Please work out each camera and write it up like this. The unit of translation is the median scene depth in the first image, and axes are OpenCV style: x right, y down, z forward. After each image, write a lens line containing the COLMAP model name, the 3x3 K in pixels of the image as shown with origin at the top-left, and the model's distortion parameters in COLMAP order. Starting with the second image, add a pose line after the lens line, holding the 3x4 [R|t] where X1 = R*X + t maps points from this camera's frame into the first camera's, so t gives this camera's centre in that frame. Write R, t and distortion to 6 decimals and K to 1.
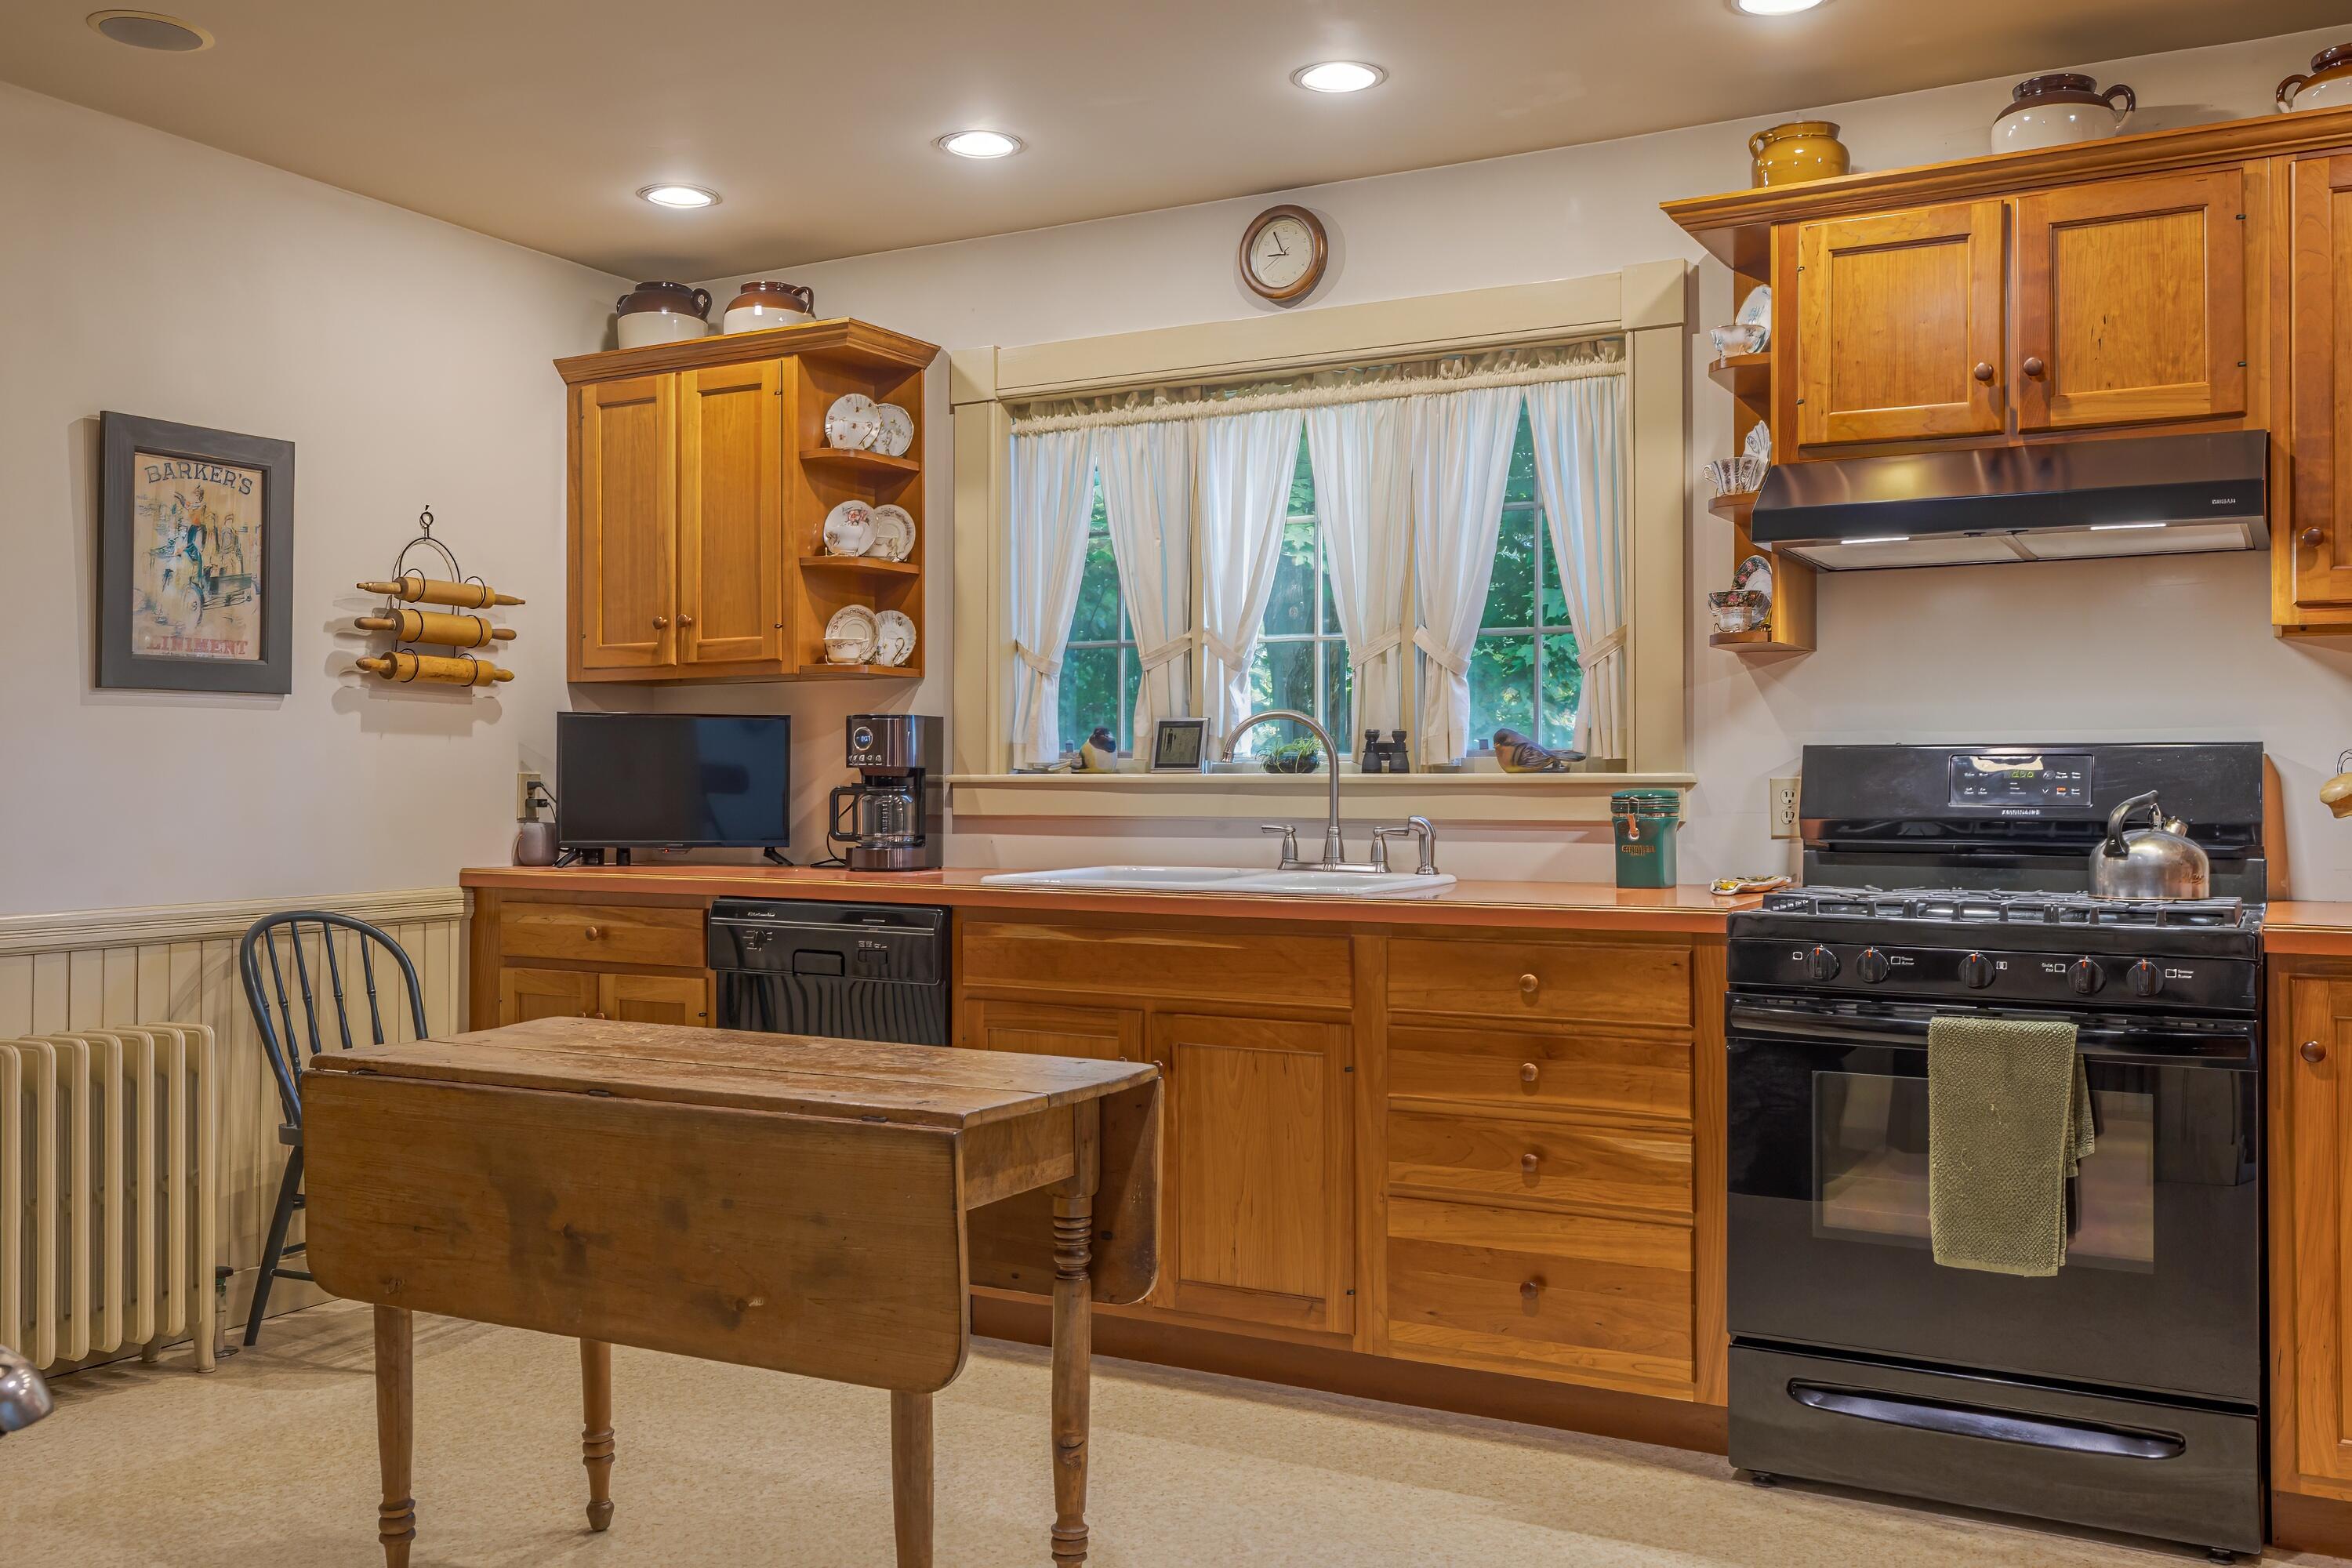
lens RADIAL K [[2020.2, 0, 1173.9], [0, 2020.2, 784.5], [0, 0, 1]] dist [0.001054, 0.015160]
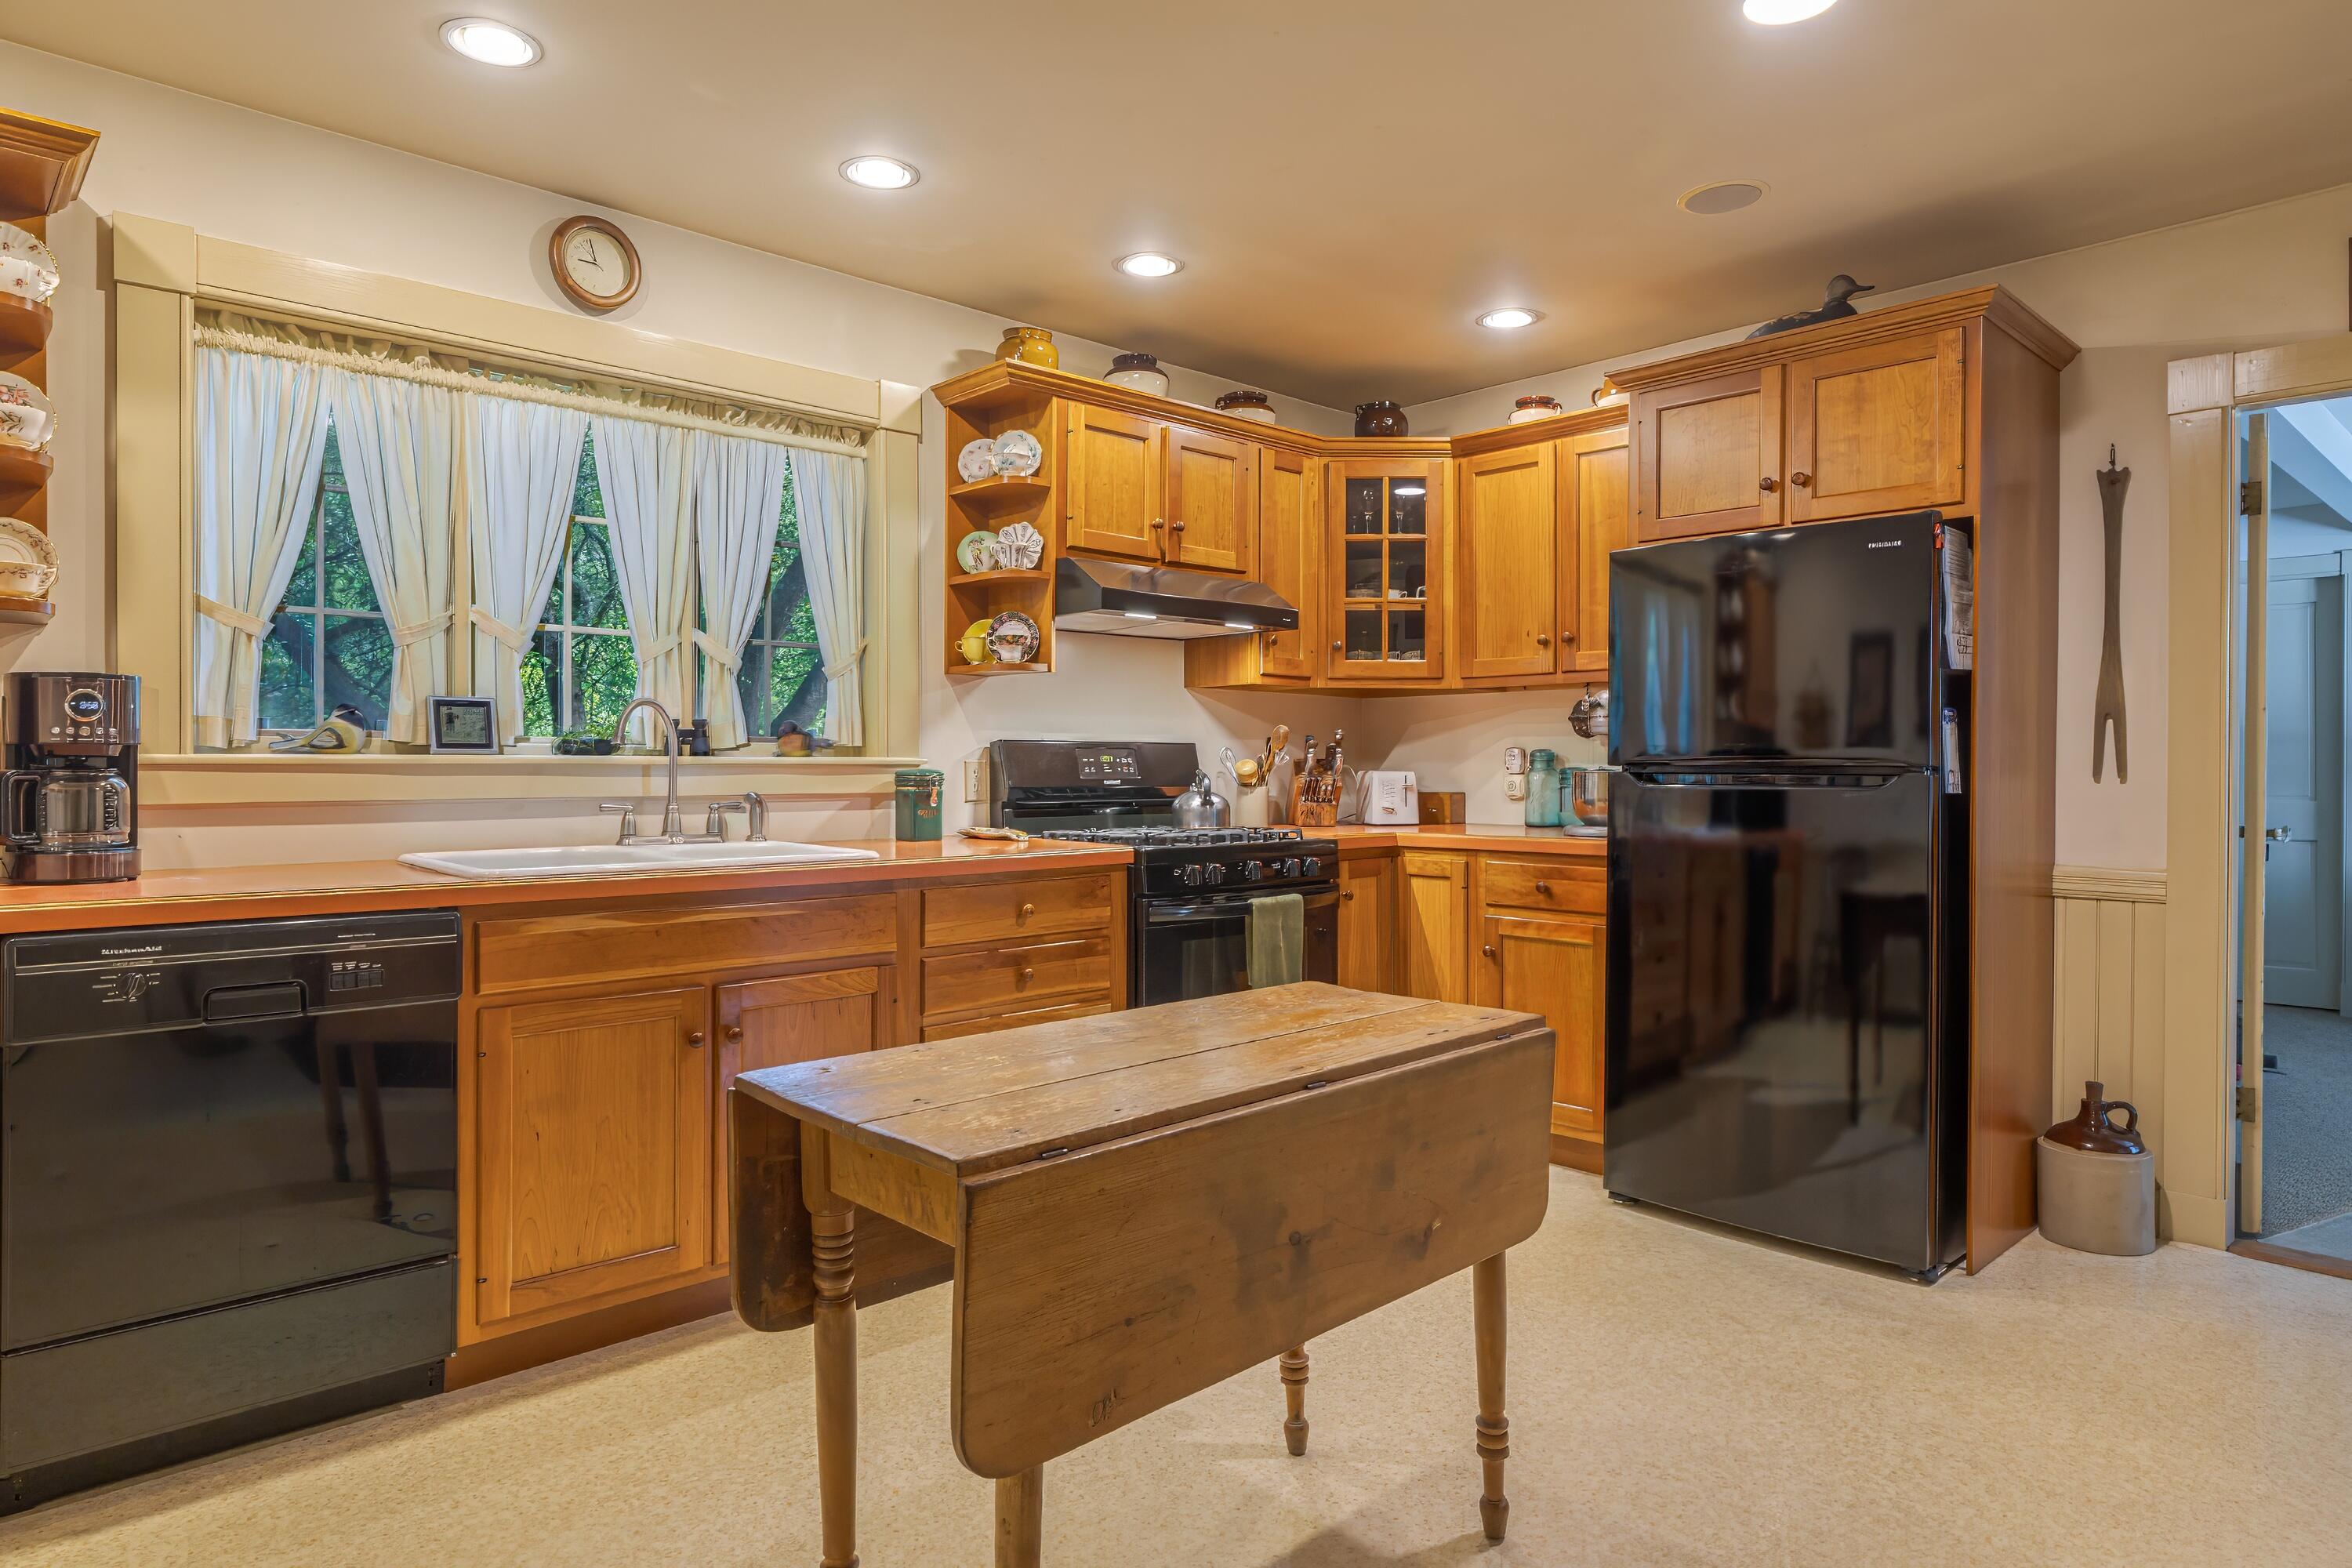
lens RADIAL K [[1359.3, 0, 1175.1], [0, 1359.3, 772.9], [0, 0, 1]] dist [-0.004608, 0.000612]
pose [[0.307543, -0.006232, 0.951514, -0.558063], [-0.001430, 0.999974, 0.007012, -0.001746], [-0.951533, -0.003517, 0.307526, 0.516709]]
